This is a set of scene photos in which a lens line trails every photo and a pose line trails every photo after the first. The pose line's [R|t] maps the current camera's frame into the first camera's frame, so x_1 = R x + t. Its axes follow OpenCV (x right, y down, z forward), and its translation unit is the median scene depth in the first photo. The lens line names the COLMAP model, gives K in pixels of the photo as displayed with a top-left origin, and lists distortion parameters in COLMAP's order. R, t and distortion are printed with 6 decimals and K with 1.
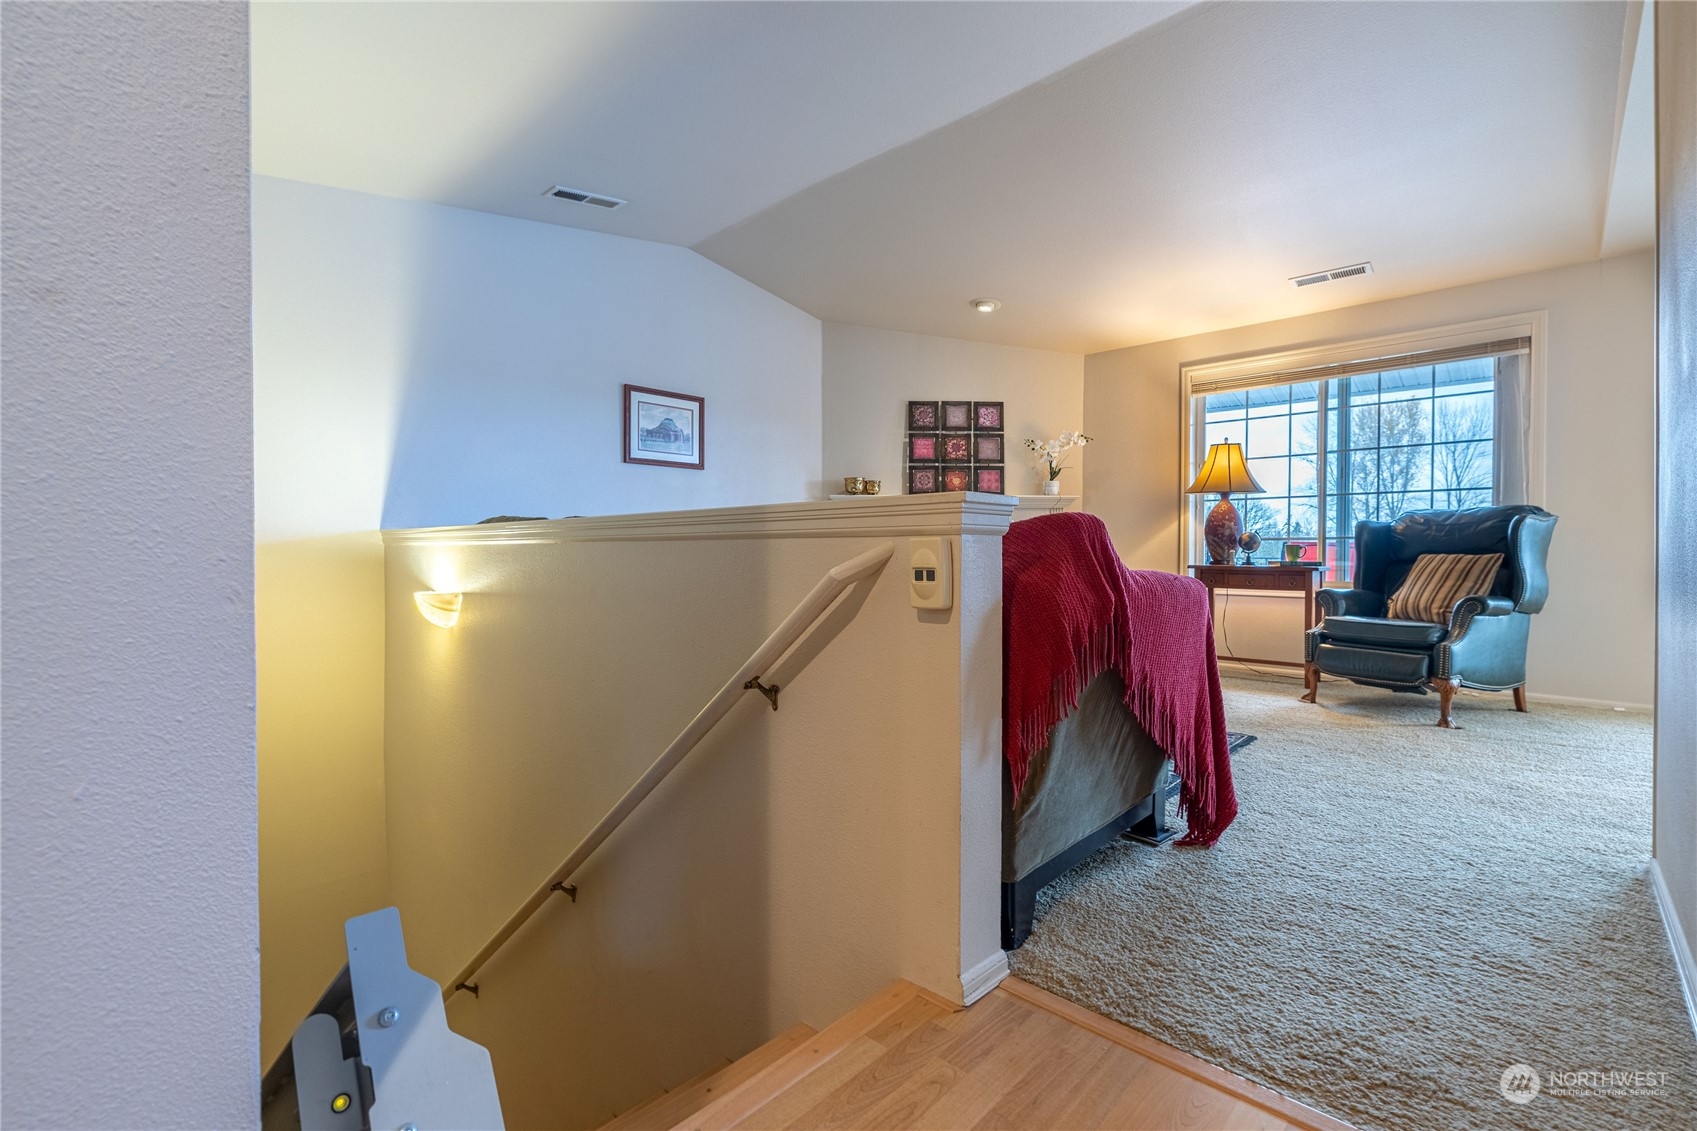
lens RADIAL K [[747.2, 0, 867.8], [0, 747.2, 560.1], [0, 0, 1]] dist [-0.000591, -0.000191]
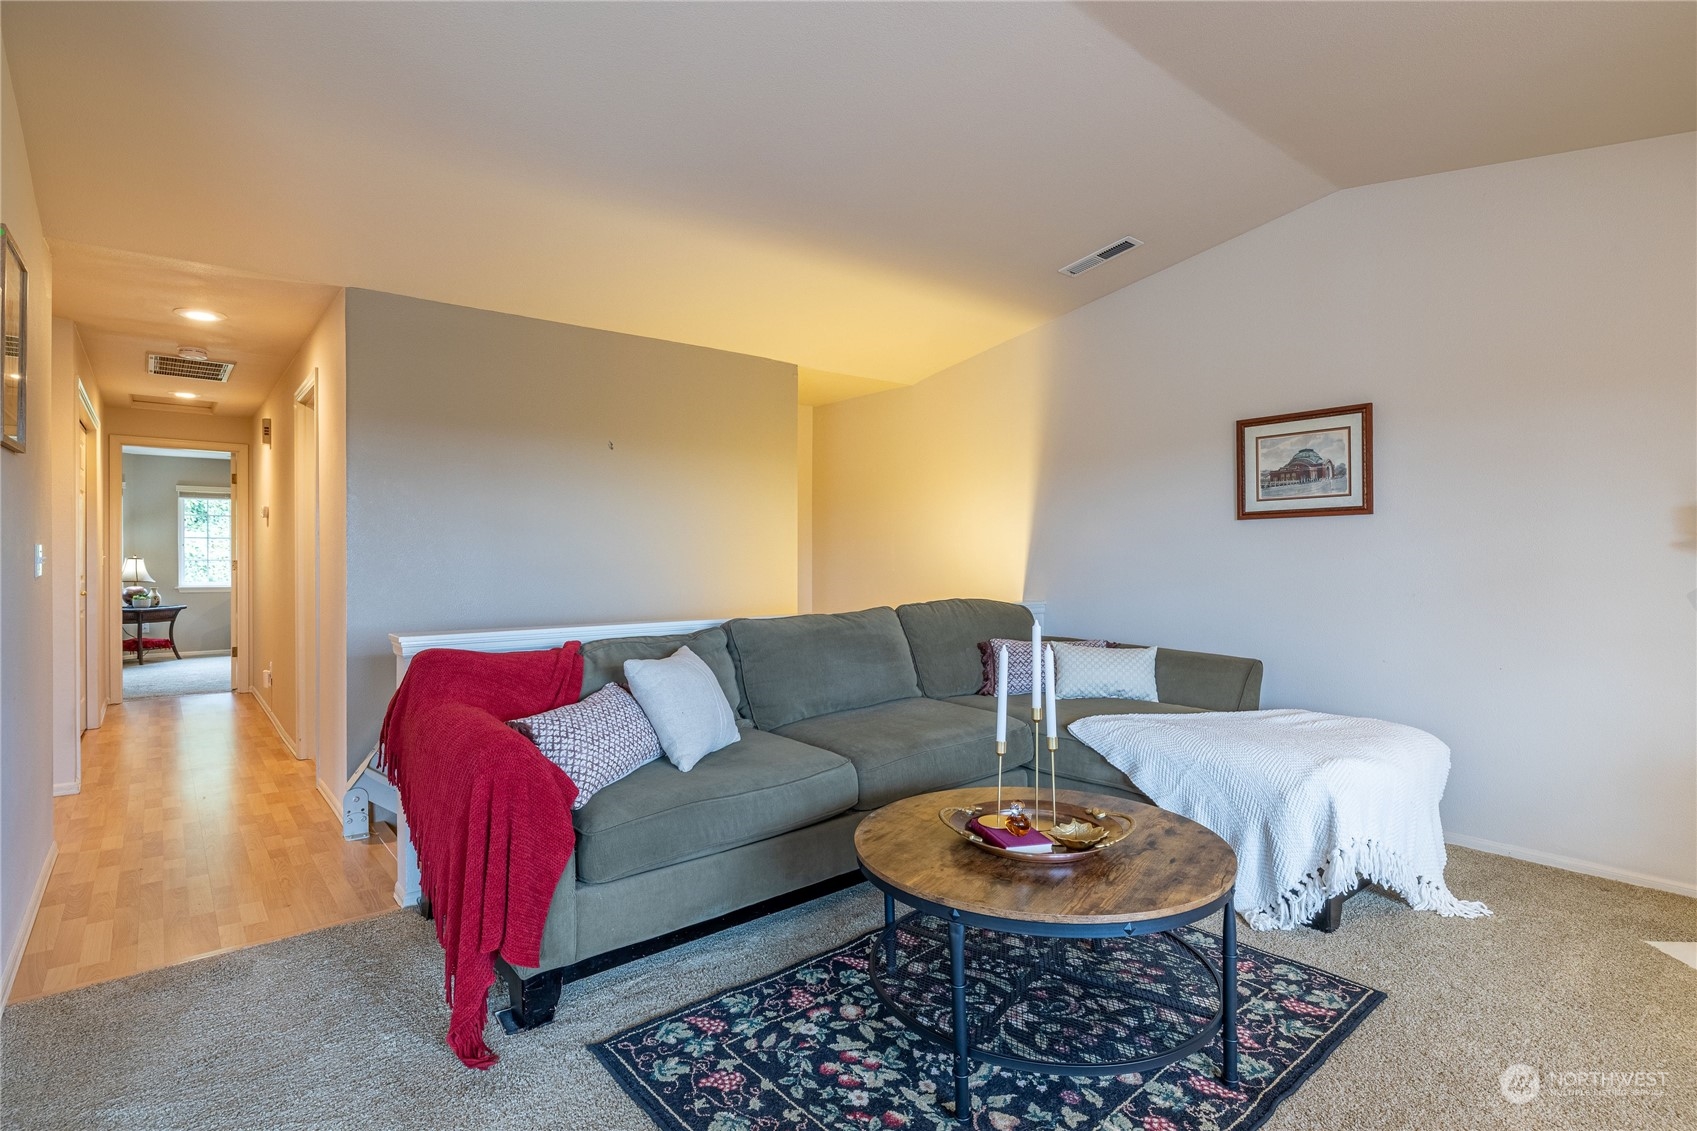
lens RADIAL K [[836.4, 0, 853.5], [0, 836.4, 561.2], [0, 0, 1]] dist [-0.003474, -0.000310]
pose [[-0.140632, 0.002064, -0.990060, 0.480677], [-0.010289, 0.999941, 0.003546, -0.066828], [0.990009, 0.010685, -0.140602, 0.564944]]
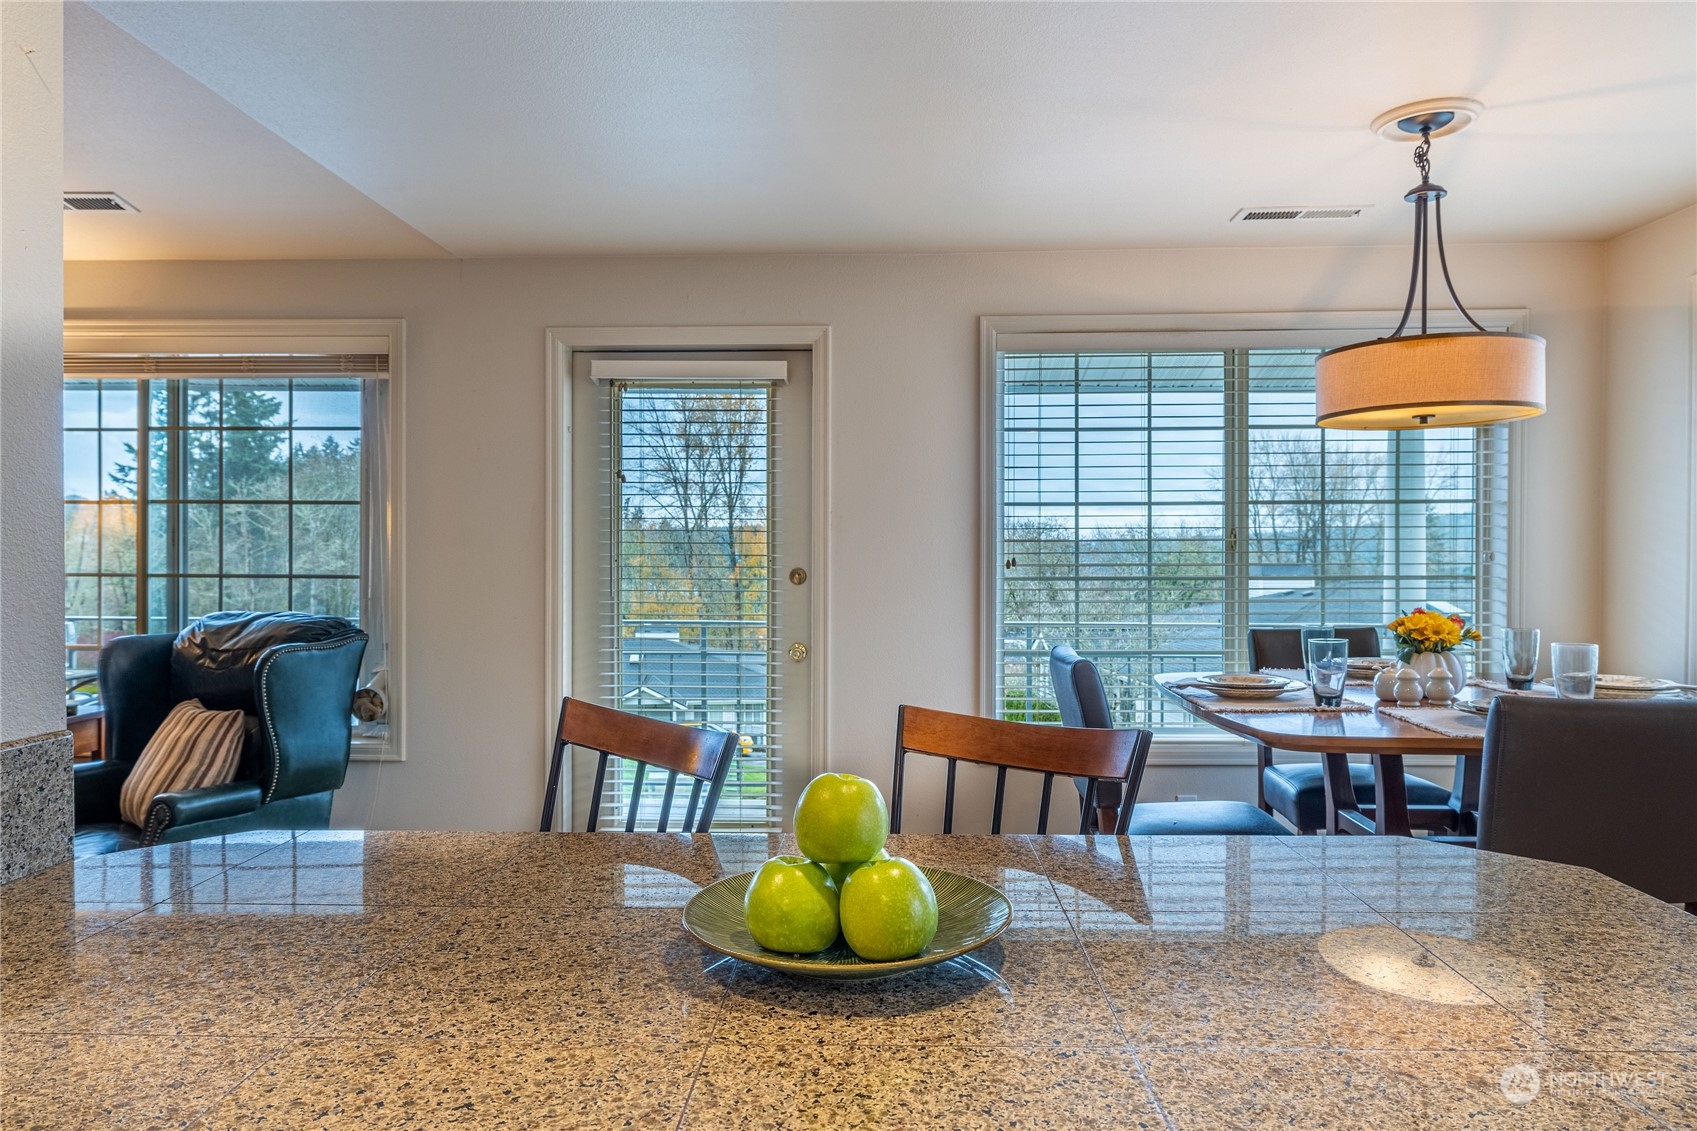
lens RADIAL K [[1131.1, 0, 848.5], [0, 1131.1, 565.5], [0, 0, 1]] dist [0.017204, 0.000256]
pose [[0.761263, -0.014406, 0.648283, 0.380358], [0.007087, 0.999878, 0.013897, -0.087556], [-0.648404, -0.005985, 0.761273, -0.020127]]
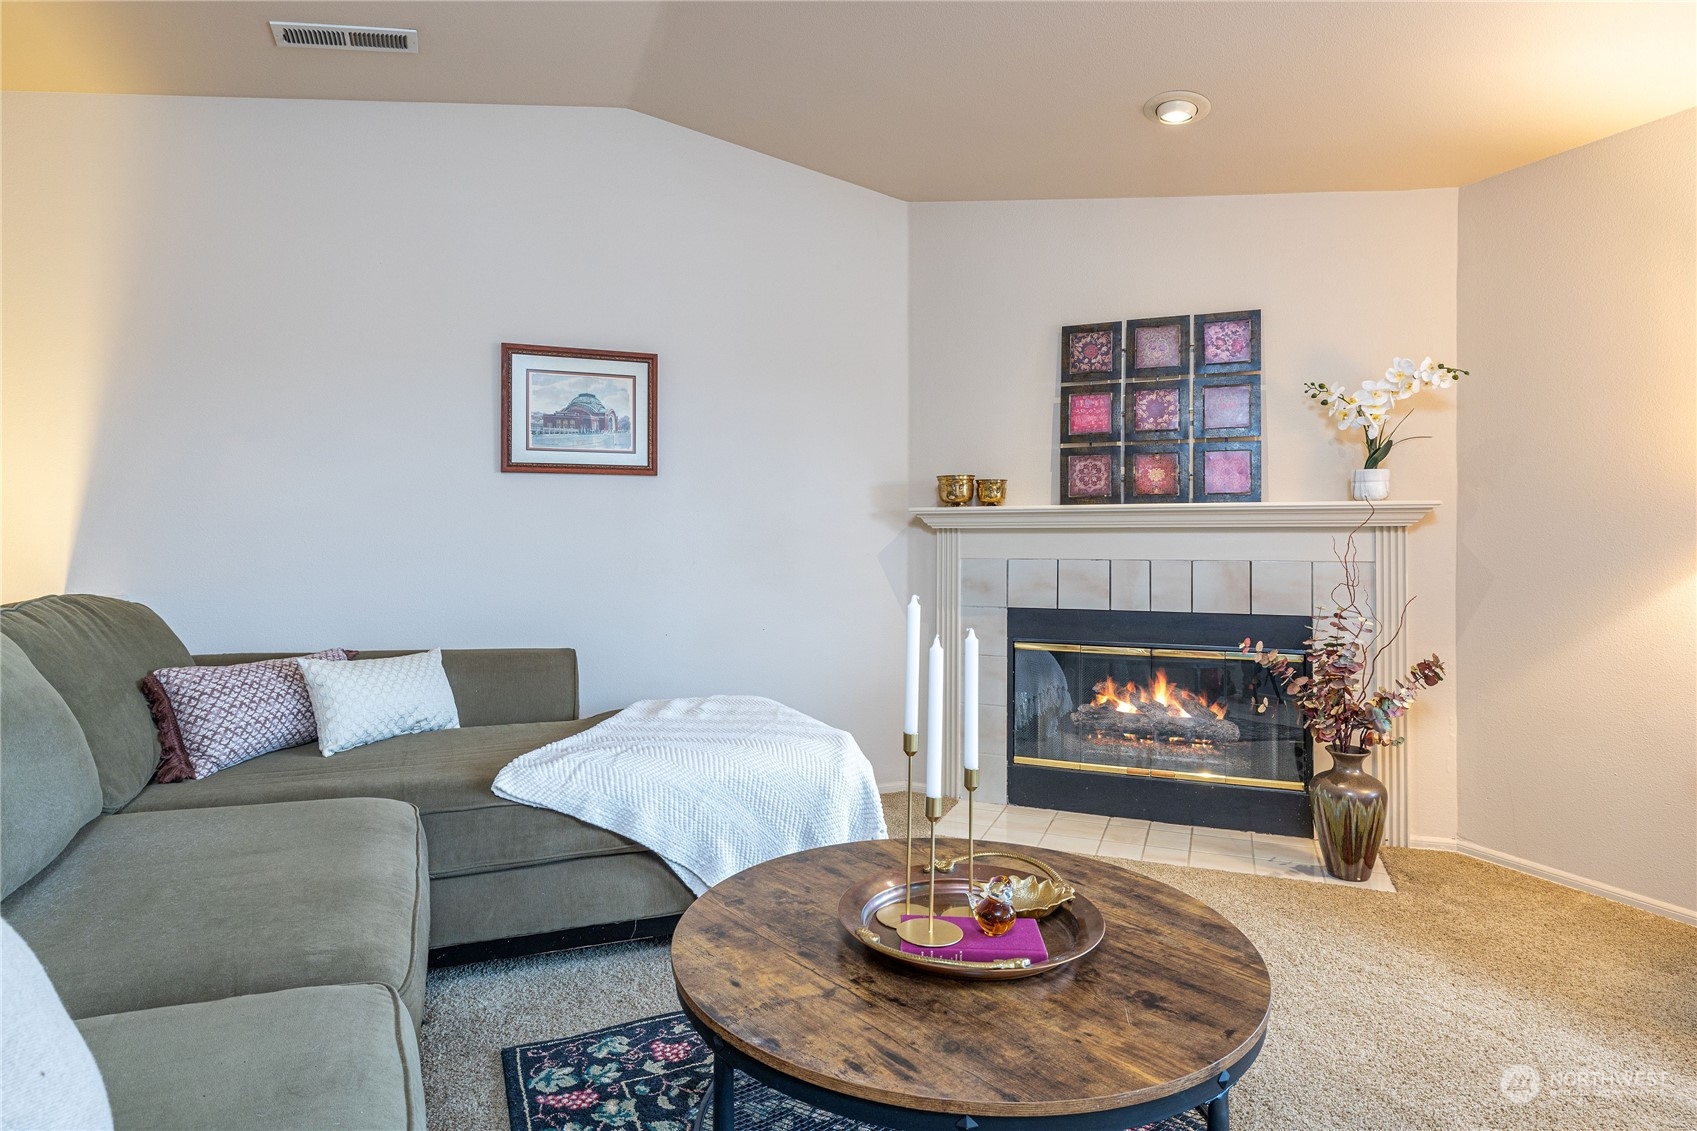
lens RADIAL K [[931.2, 0, 839.5], [0, 931.2, 531.7], [0, 0, 1]] dist [-0.002524, 0.000375]
pose [[0.902851, -0.004051, -0.429935, 0.195901], [-0.006505, 0.999712, -0.023080, -0.051727], [0.429905, 0.023634, 0.902565, 0.341538]]
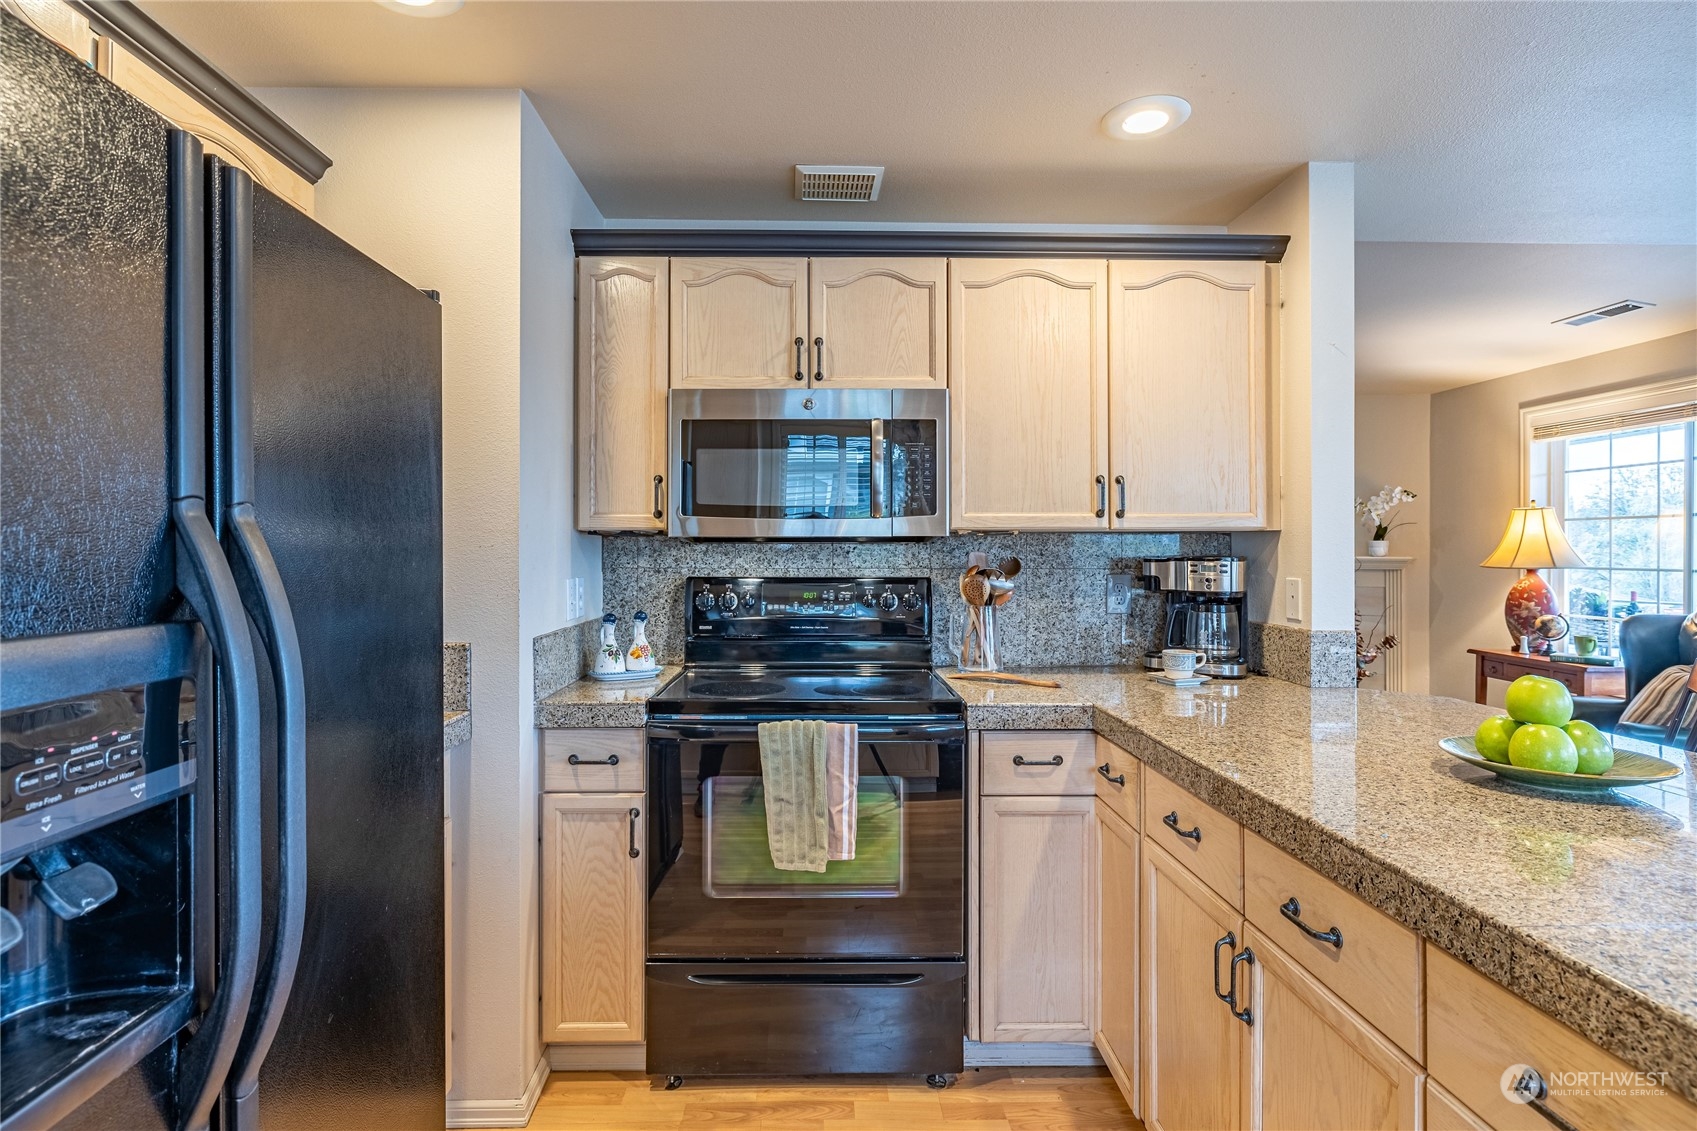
lens RADIAL K [[849.9, 0, 834.6], [0, 849.9, 551.6], [0, 0, 1]] dist [-0.008626, 0.001067]
pose [[0.687658, -0.000815, -0.726034, 0.536816], [-0.006218, 0.999956, -0.007012, -0.080971], [0.726008, 0.009337, 0.687623, -0.185796]]
